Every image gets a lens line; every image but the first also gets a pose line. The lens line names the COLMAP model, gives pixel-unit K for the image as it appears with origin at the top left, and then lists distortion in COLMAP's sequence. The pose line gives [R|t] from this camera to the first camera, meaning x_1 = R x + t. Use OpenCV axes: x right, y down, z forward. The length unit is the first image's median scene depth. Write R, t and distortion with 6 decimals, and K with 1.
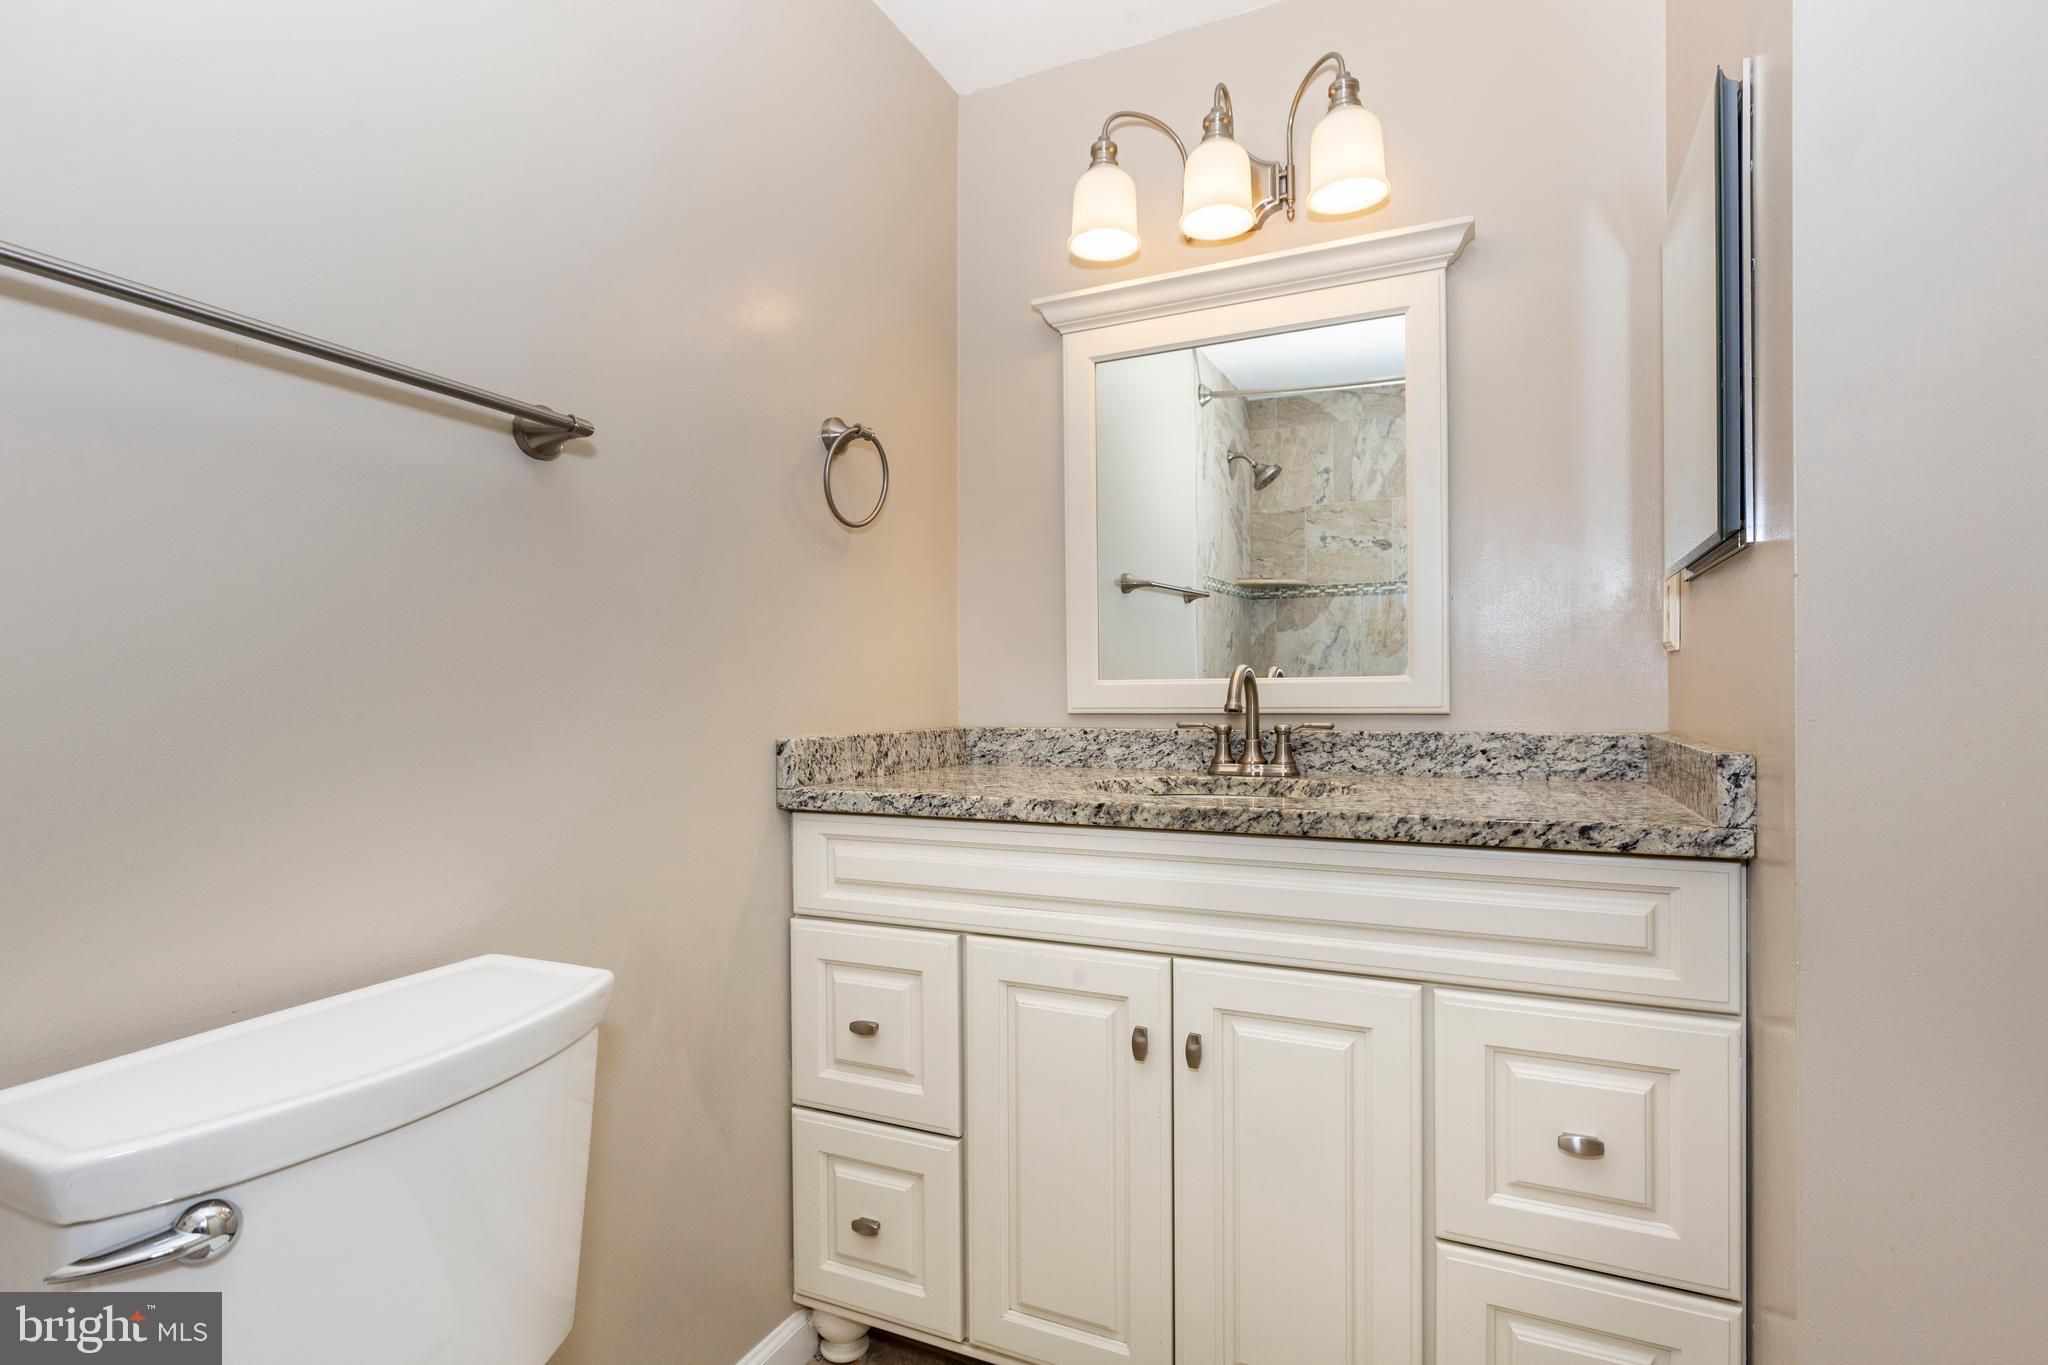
lens RADIAL K [[1025.4, 0, 1023.2], [0, 1025.4, 685.8], [0, 0, 1]] dist [-0.001567, -0.001125]
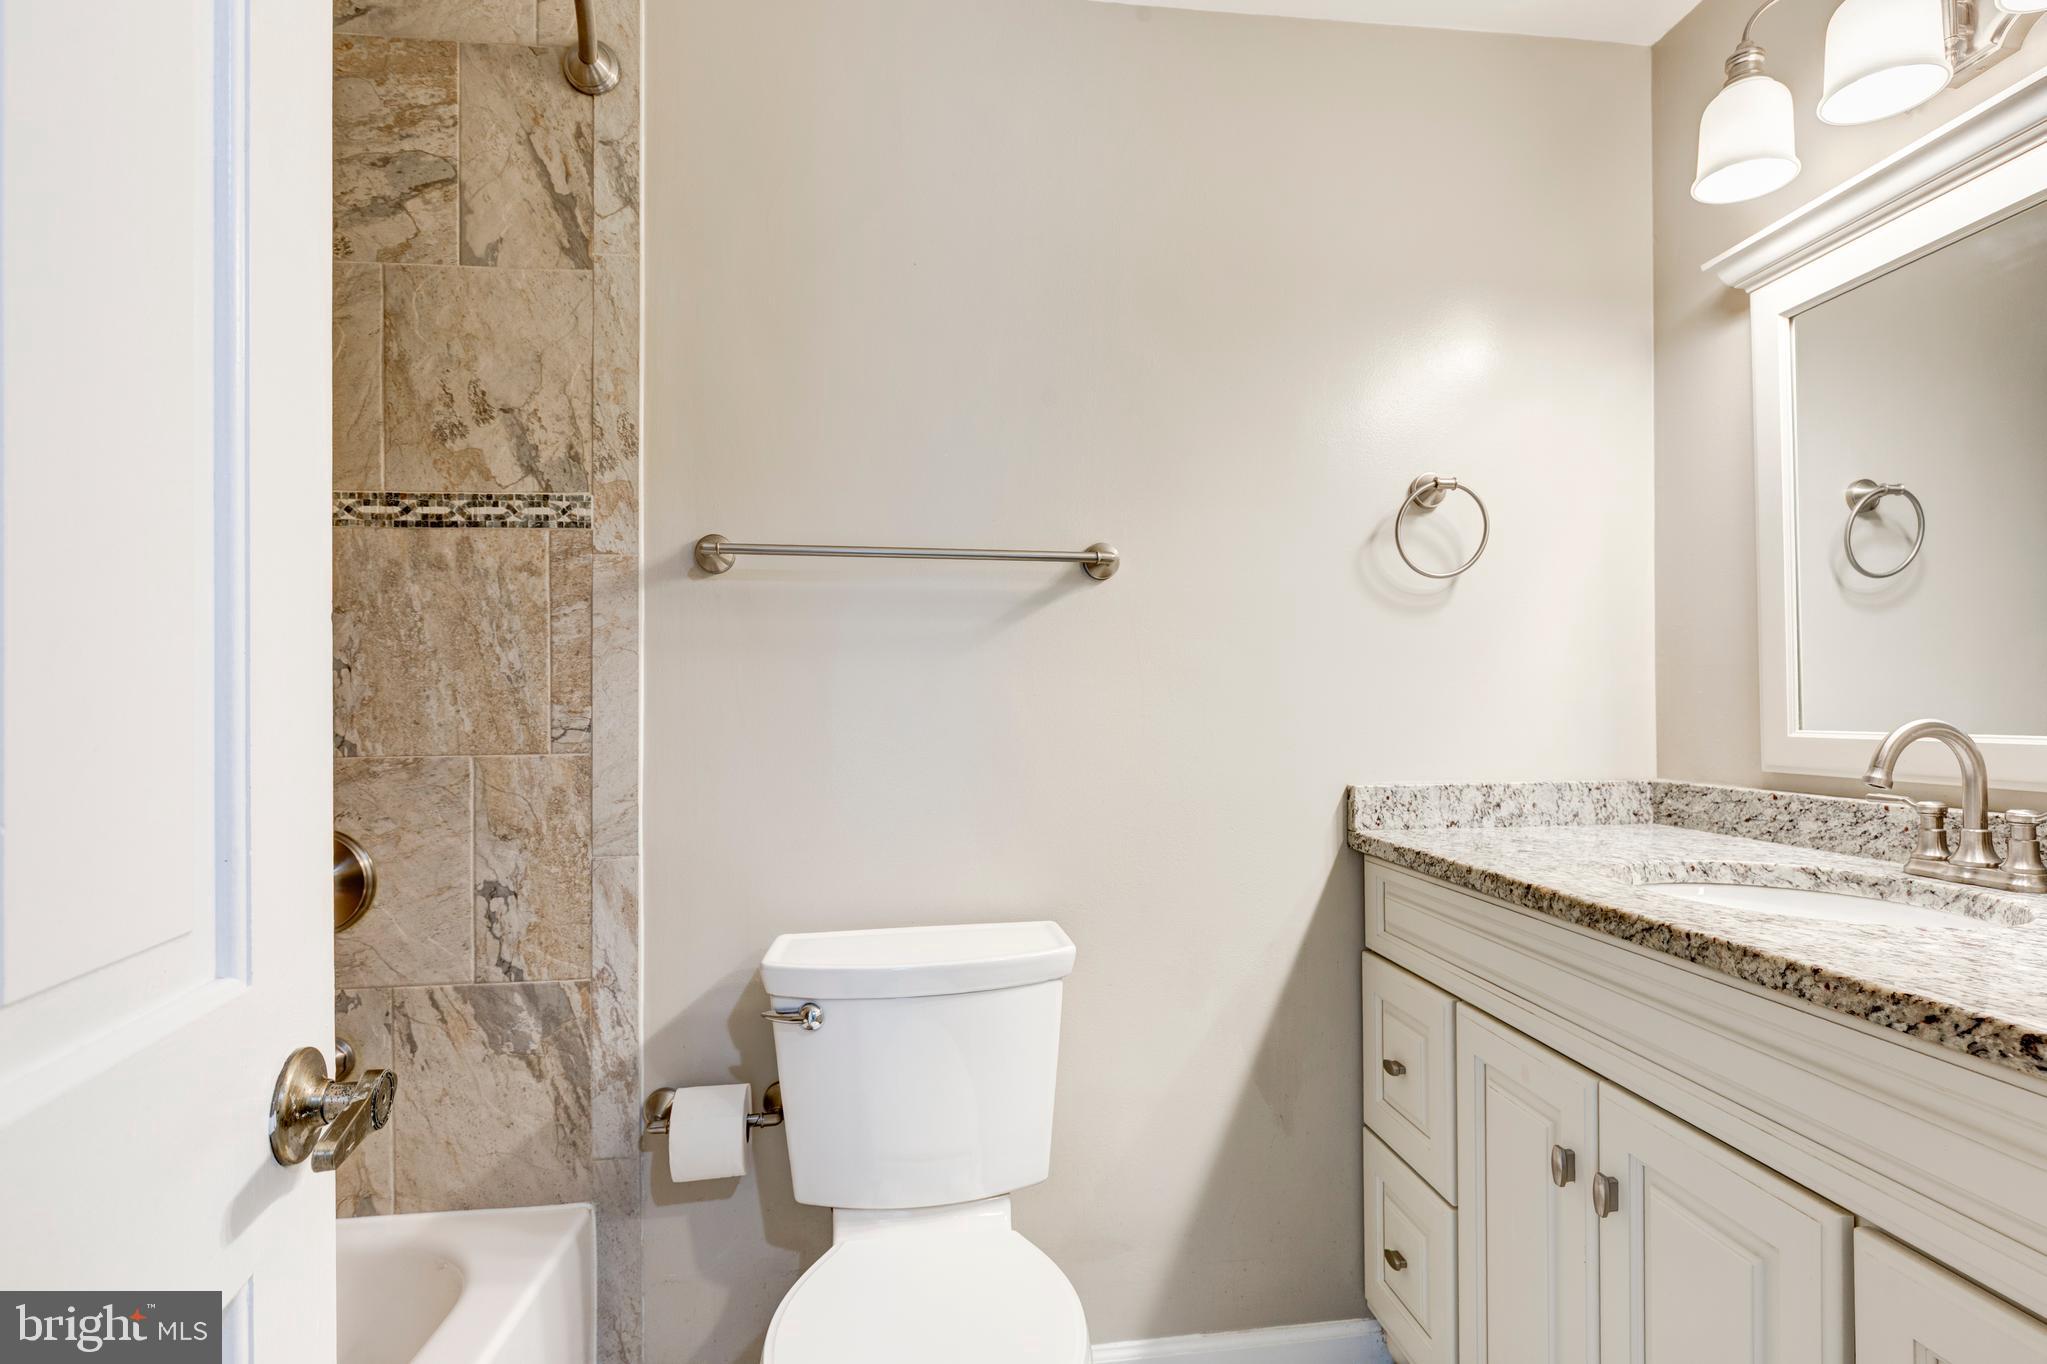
lens RADIAL K [[1024.9, 0, 1025.0], [0, 1024.9, 692.8], [0, 0, 1]] dist [-0.001567, -0.001125]
pose [[0.519803, -0.010281, -0.854225, 0.474396], [0.014002, 0.999896, -0.003514, -0.043635], [0.854172, -0.010134, 0.519892, 0.117796]]
